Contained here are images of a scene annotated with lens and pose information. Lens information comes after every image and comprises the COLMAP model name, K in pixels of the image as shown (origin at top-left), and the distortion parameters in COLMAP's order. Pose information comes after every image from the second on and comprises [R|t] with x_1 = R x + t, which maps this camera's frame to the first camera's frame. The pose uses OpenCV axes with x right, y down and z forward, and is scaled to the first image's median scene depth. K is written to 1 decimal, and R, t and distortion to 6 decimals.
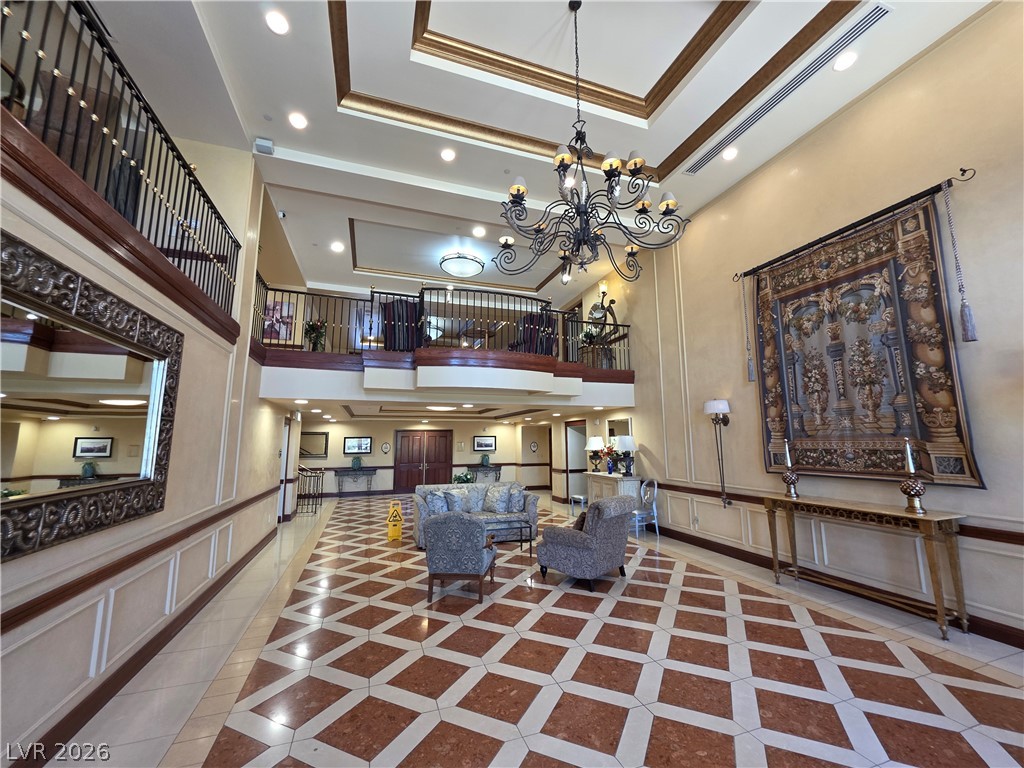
lens RADIAL K [[410.3, 0, 510.3], [0, 410.3, 383.0], [0, 0, 1]] dist [0.002391, -0.000740]
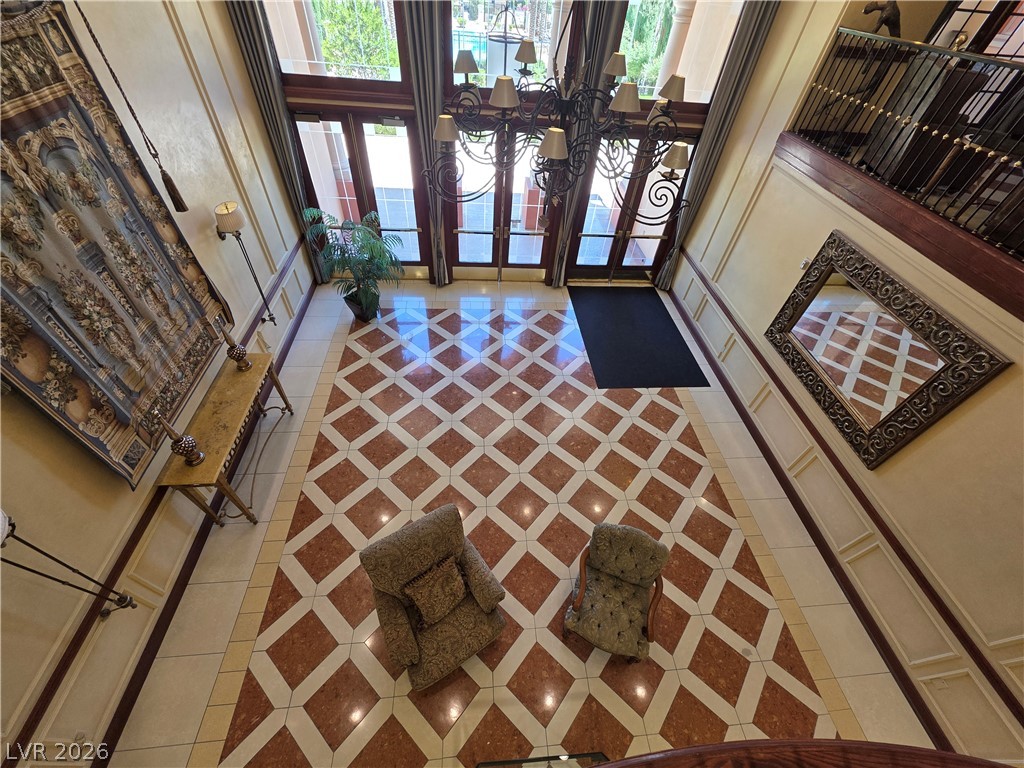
lens RADIAL K [[410.3, 0, 514.1], [0, 410.3, 378.8], [0, 0, 1]] dist [0.002391, -0.000740]
pose [[-0.969452, -0.217787, 0.112832, 0.074971], [-0.105695, 0.786039, 0.609074, -0.393877], [-0.221339, 0.578543, -0.785046, 1.508187]]
